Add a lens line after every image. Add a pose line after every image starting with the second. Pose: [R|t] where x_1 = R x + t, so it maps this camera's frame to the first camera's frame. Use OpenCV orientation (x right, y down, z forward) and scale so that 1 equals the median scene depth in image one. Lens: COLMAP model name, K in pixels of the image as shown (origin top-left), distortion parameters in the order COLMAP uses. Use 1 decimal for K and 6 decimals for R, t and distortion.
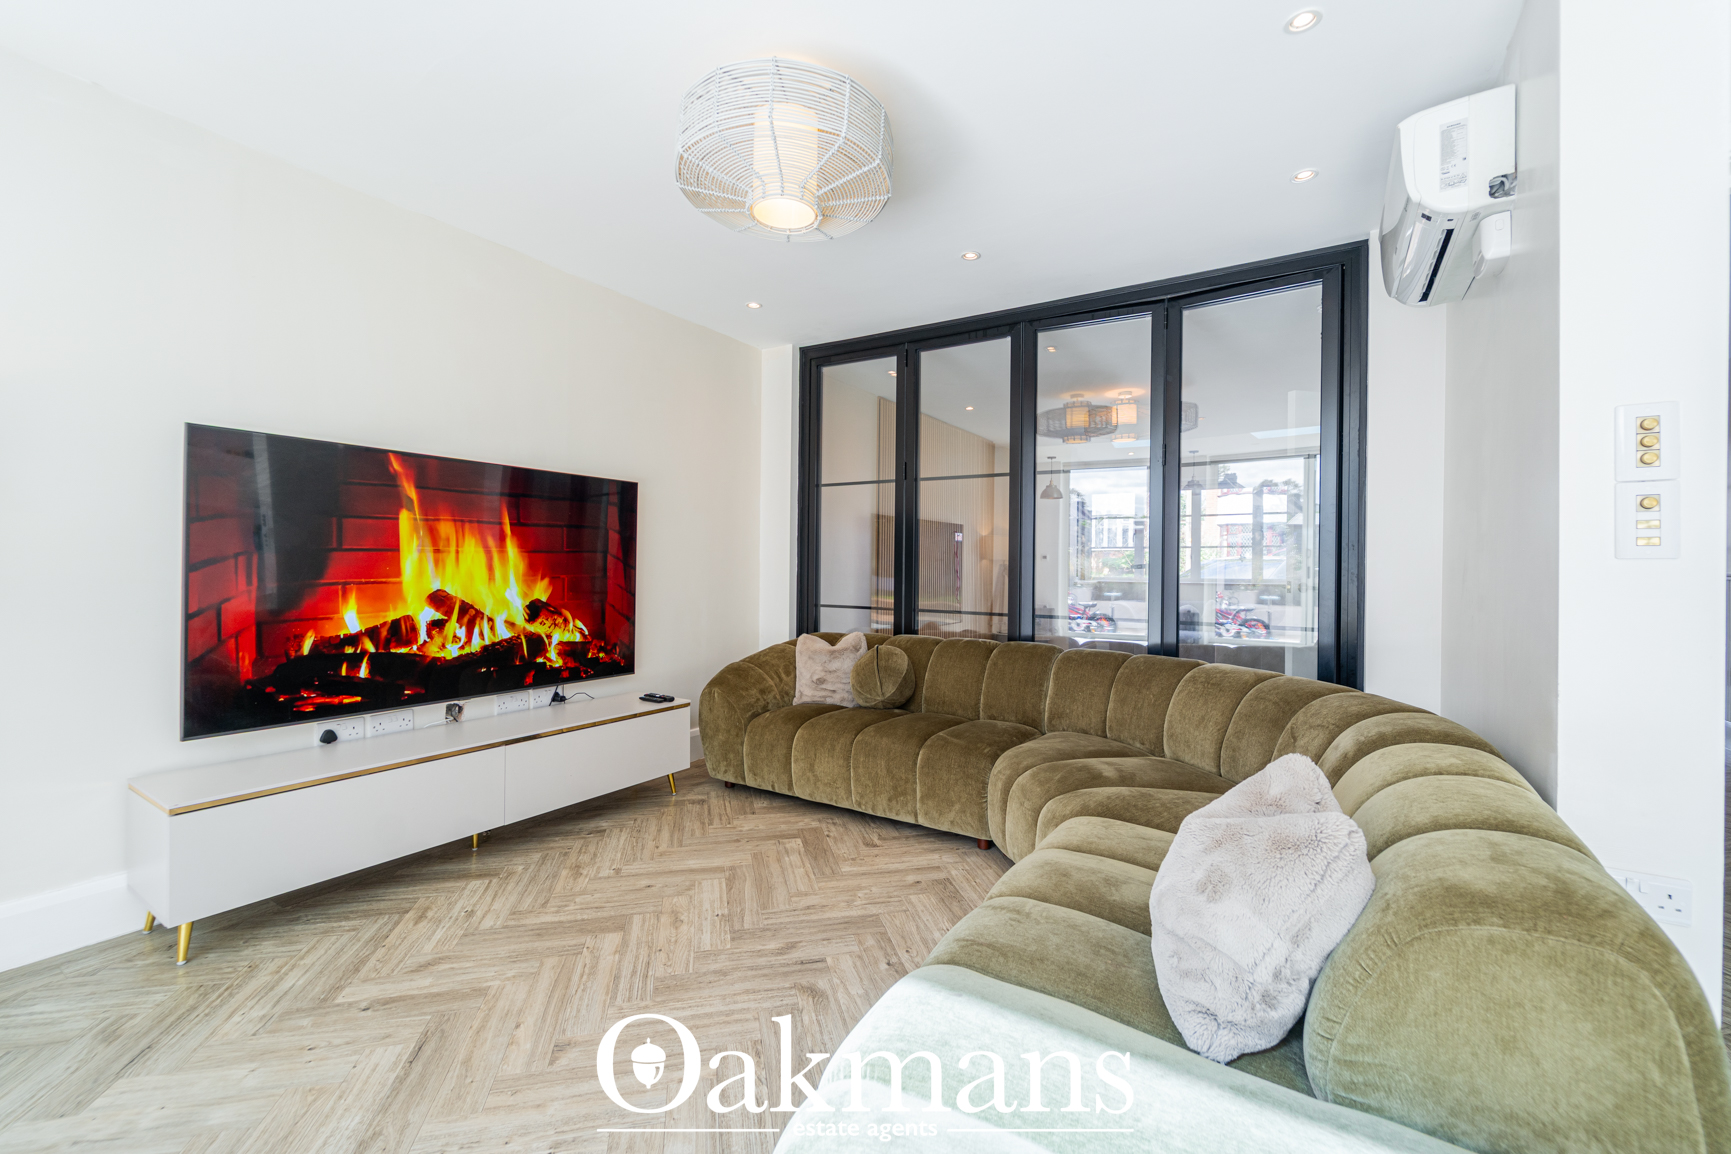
lens RADIAL K [[706.9, 0, 859.7], [0, 706.9, 566.8], [0, 0, 1]] dist [-0.002043, -0.000311]
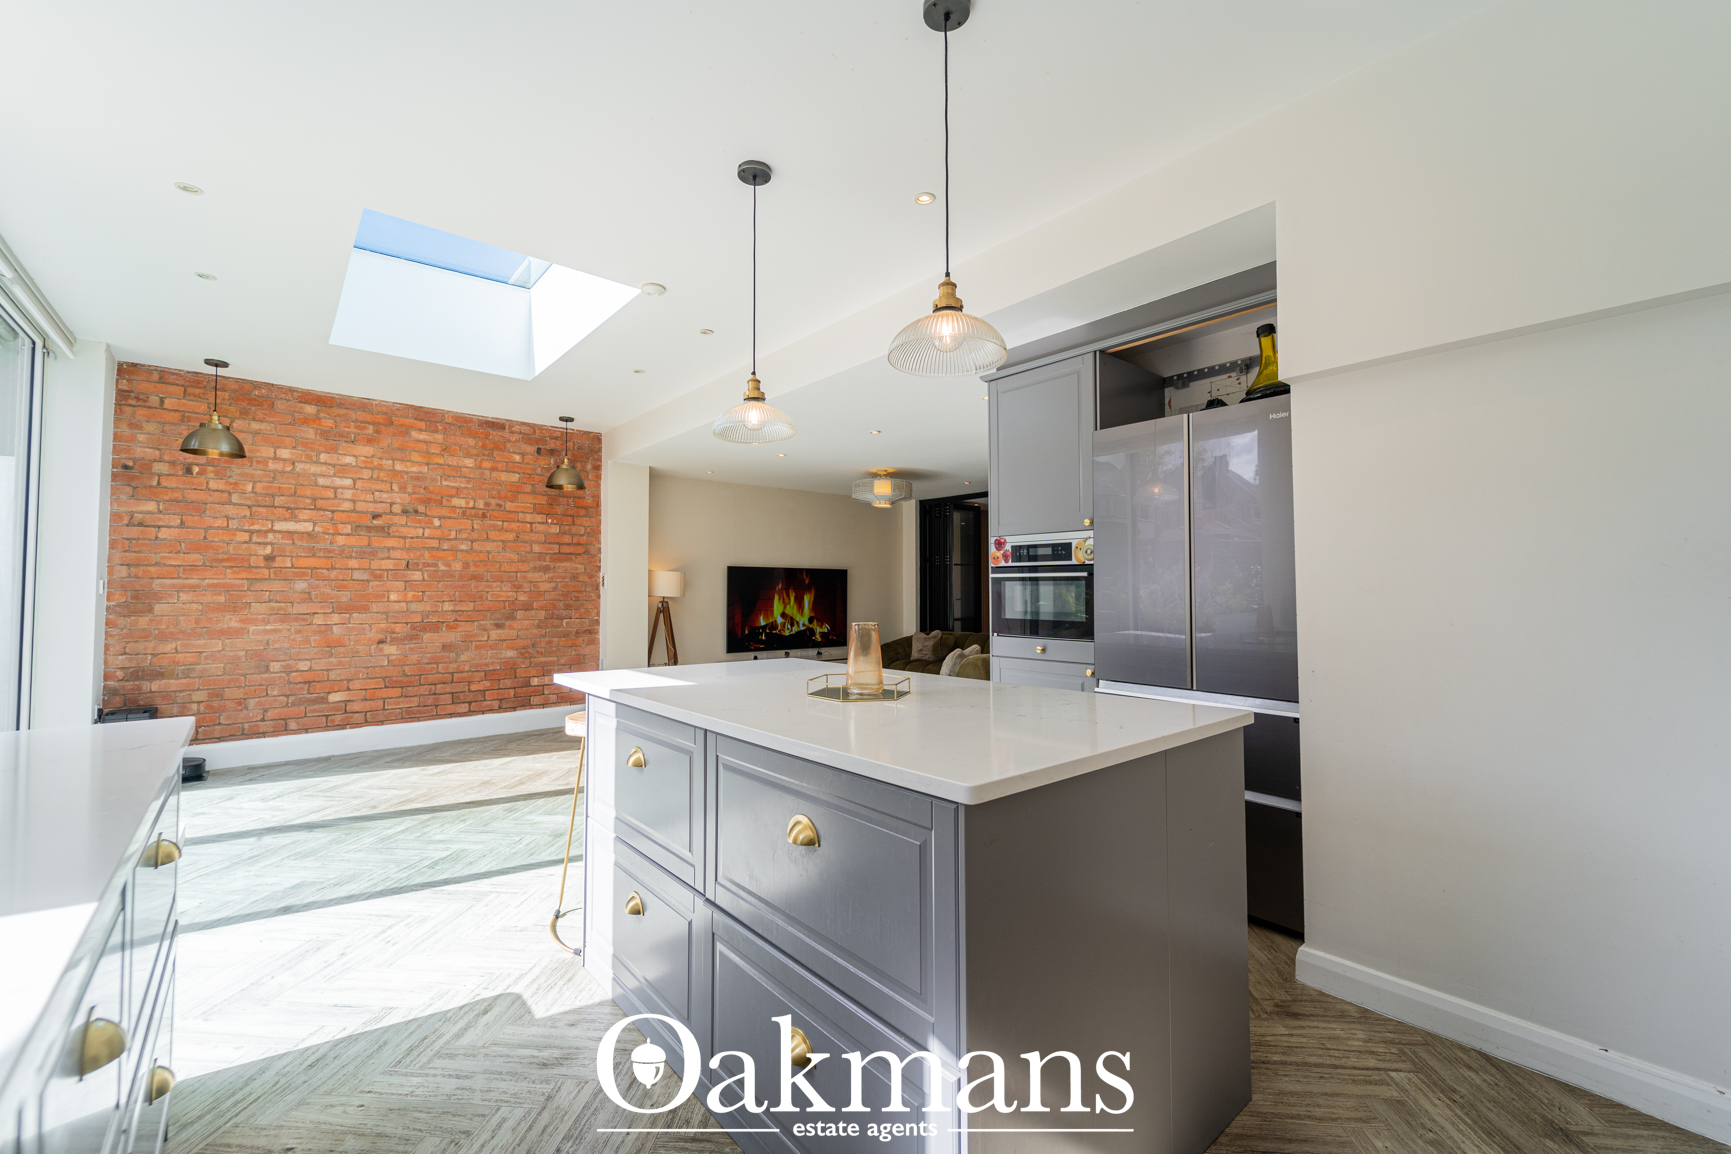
lens RADIAL K [[706.9, 0, 859.7], [0, 706.9, 566.8], [0, 0, 1]] dist [-0.002043, -0.000311]
pose [[0.952315, -0.023629, -0.304200, 0.595925], [0.011565, 0.999076, -0.041398, -0.029604], [0.304898, 0.035906, 0.951708, -1.670298]]
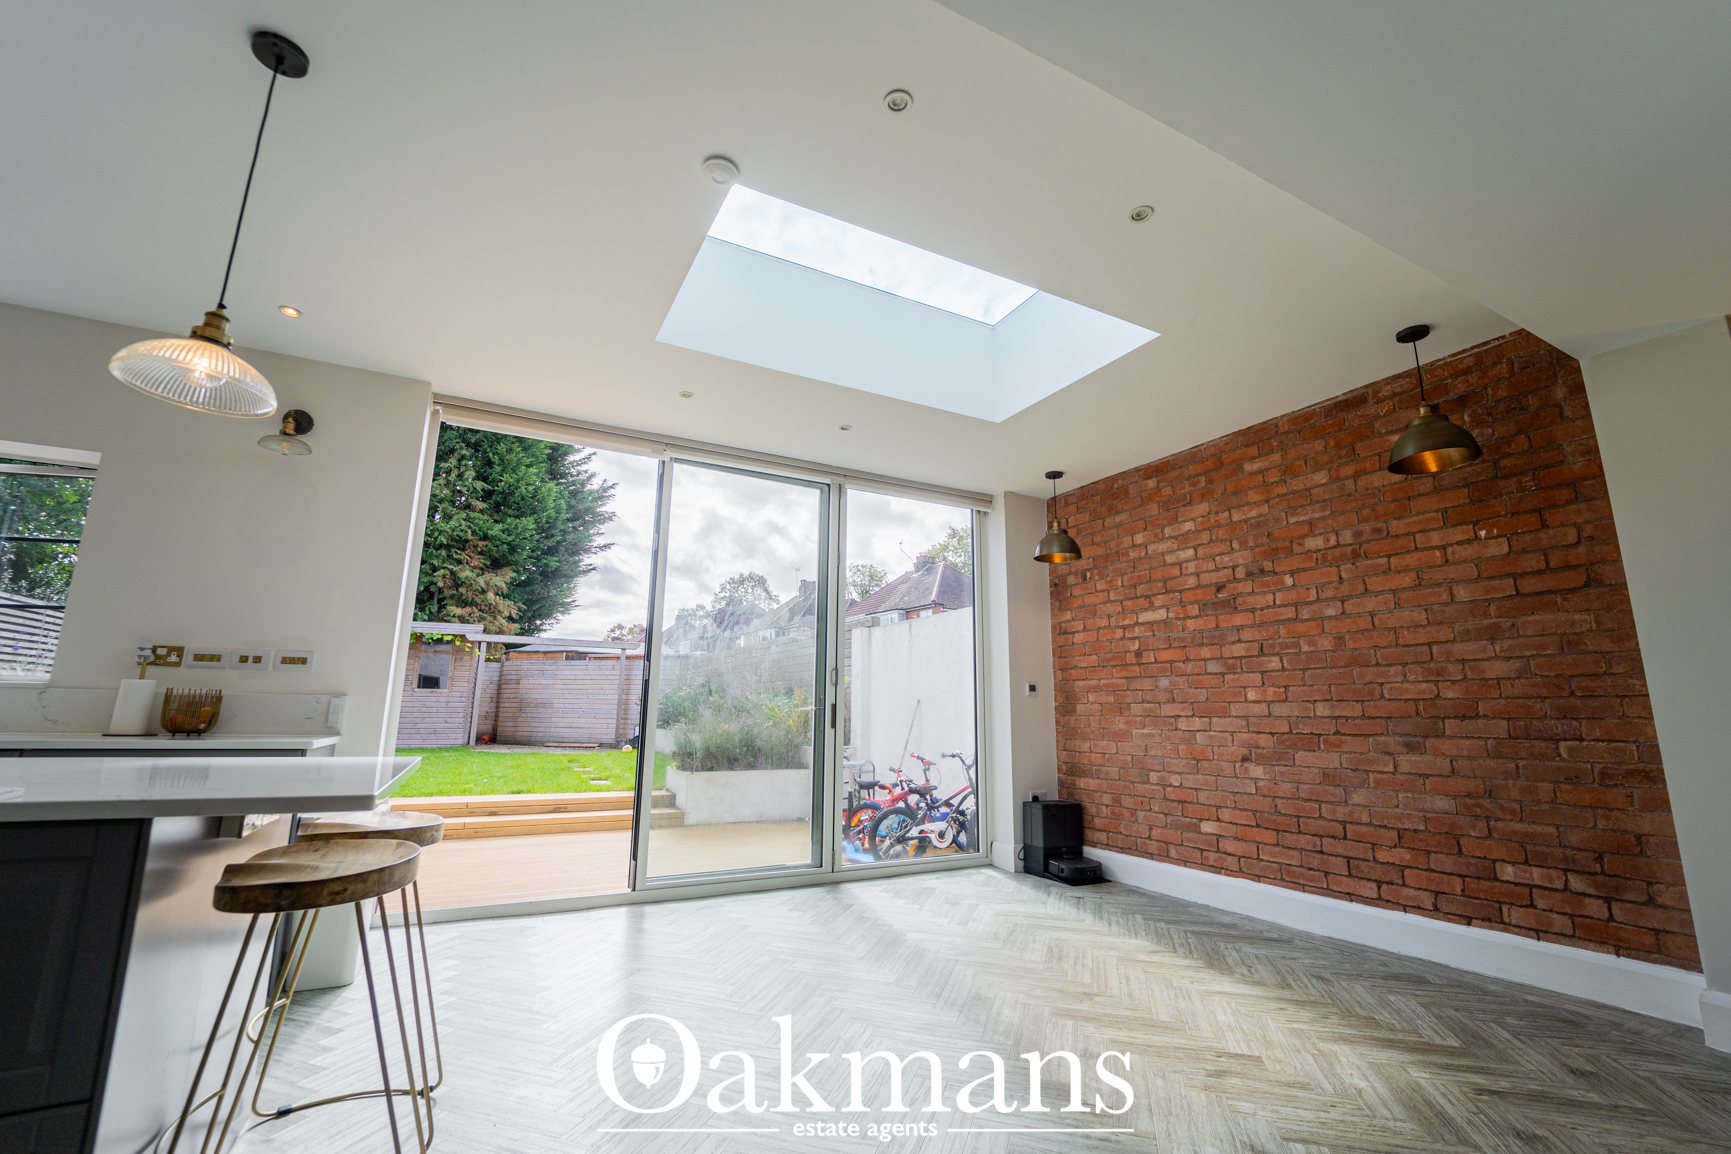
lens RADIAL K [[716.5, 0, 864.4], [0, 716.5, 566.3], [0, 0, 1]] dist [-0.021728, -0.000102]
pose [[-0.505717, -0.189909, -0.841537, 0.383089], [-0.017369, 0.977513, -0.210157, 0.016878], [0.862525, -0.091663, -0.497644, -0.149780]]
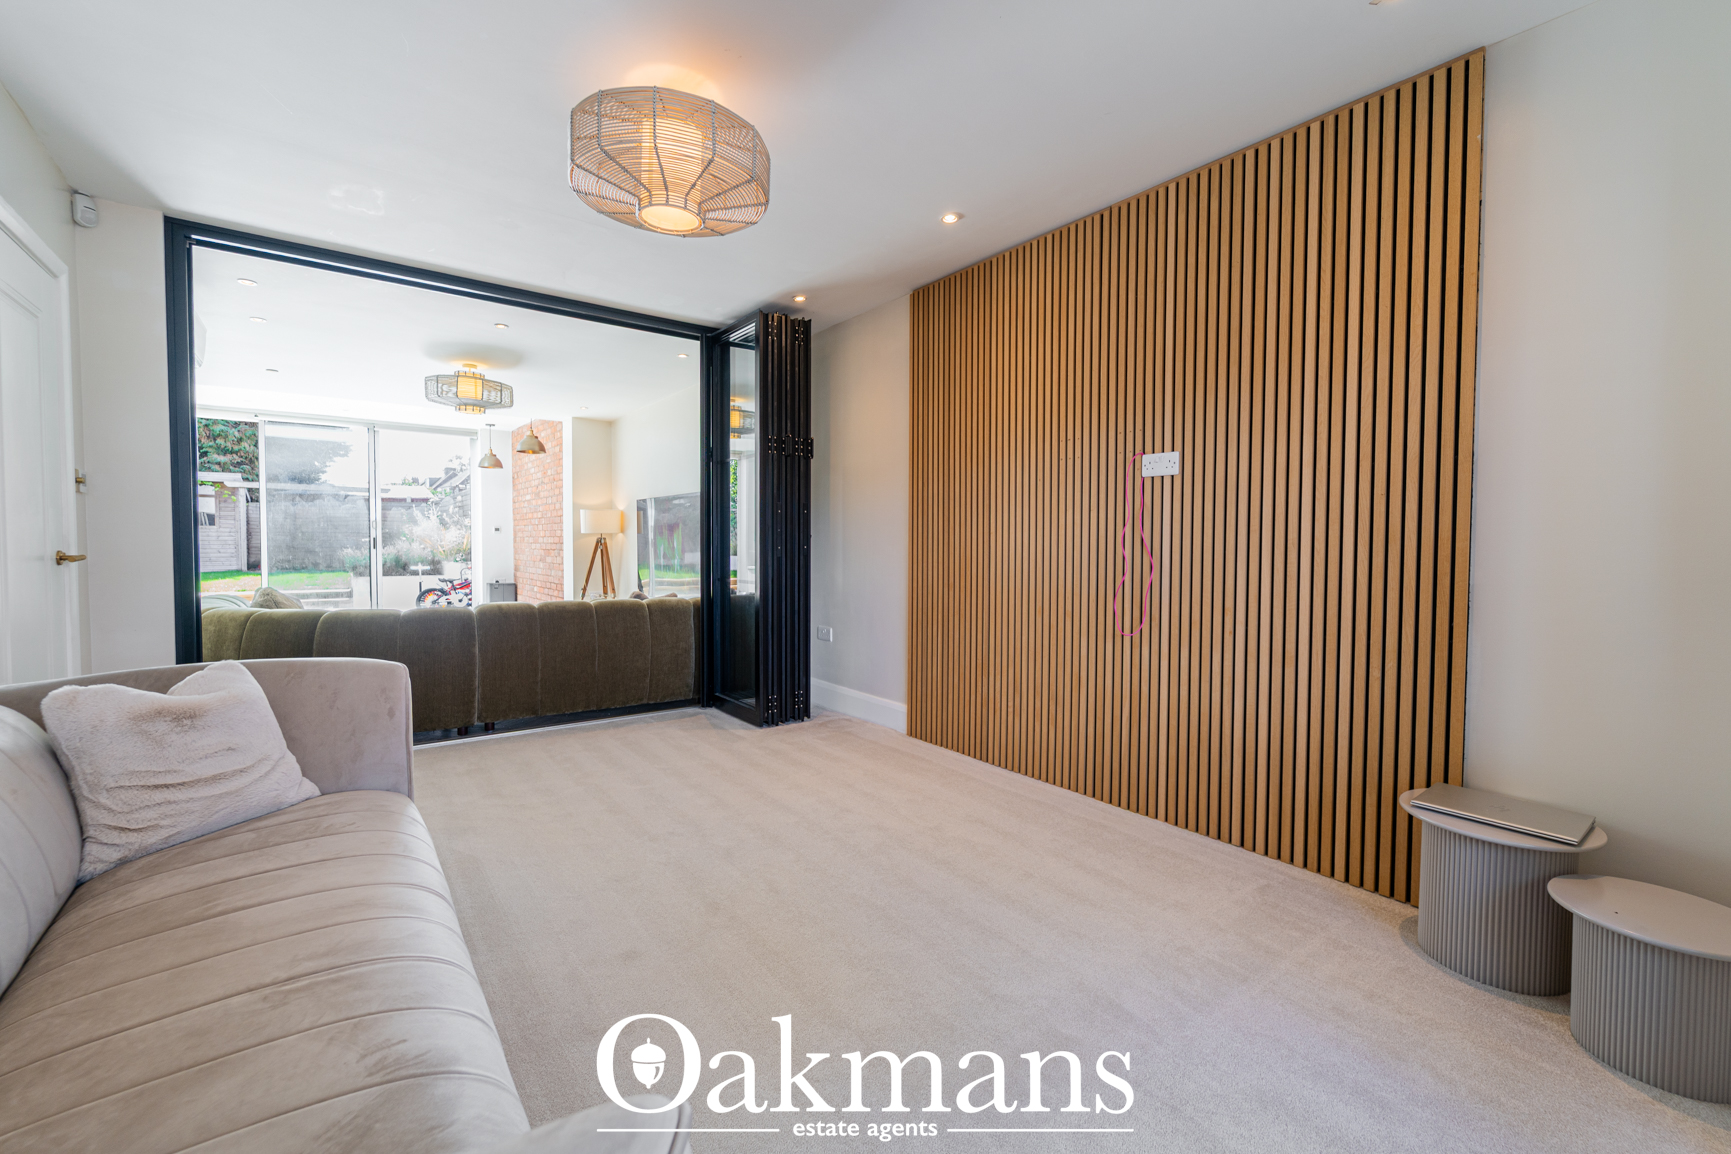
lens RADIAL K [[712.2, 0, 877.7], [0, 712.2, 570.7], [0, 0, 1]] dist [-0.012864, -0.000069]
pose [[-0.336789, 0.021941, -0.941325, 1.366288], [-0.010485, 0.999579, 0.027050, 0.022409], [0.941522, 0.018980, -0.336417, 2.373704]]
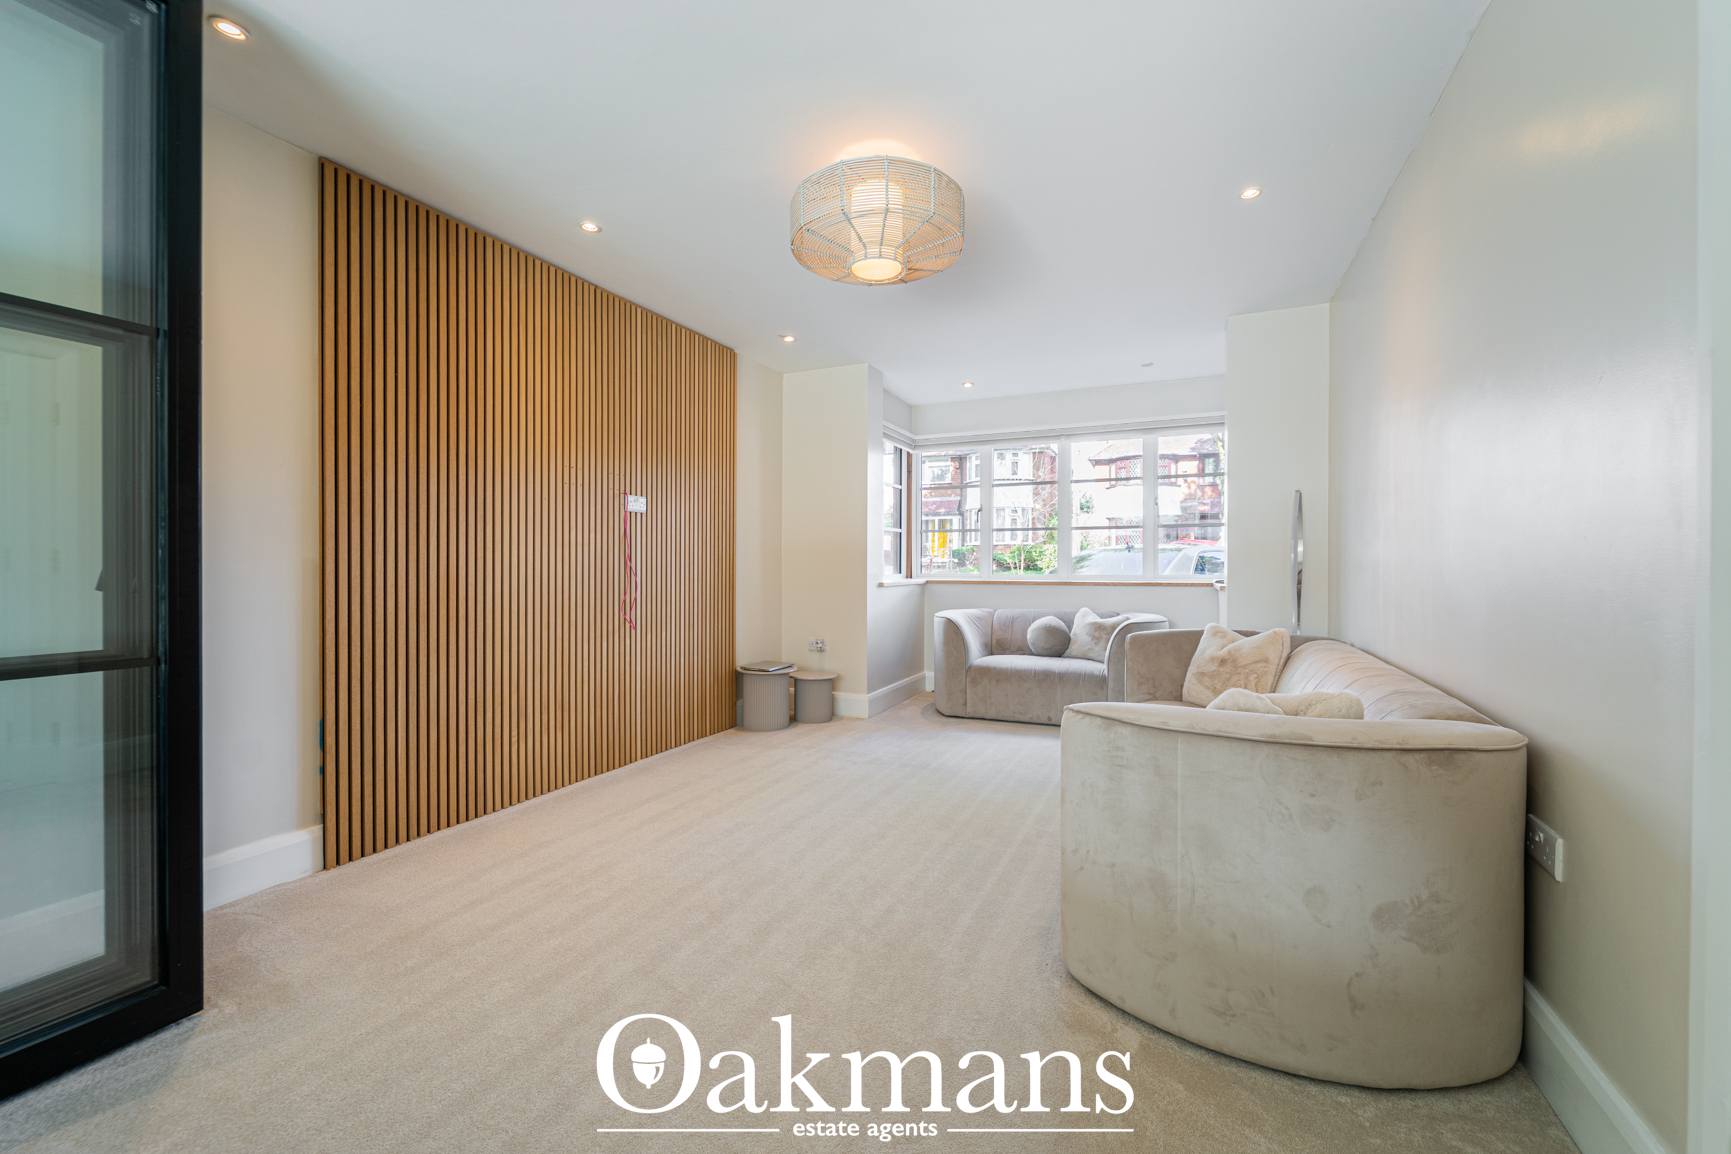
lens RADIAL K [[706.9, 0, 859.7], [0, 706.9, 566.8], [0, 0, 1]] dist [-0.002043, -0.000311]
pose [[0.992905, -0.007764, 0.118659, 0.588061], [0.007443, 0.999967, 0.003148, 0.017060], [-0.118680, -0.002242, 0.992930, 1.049568]]
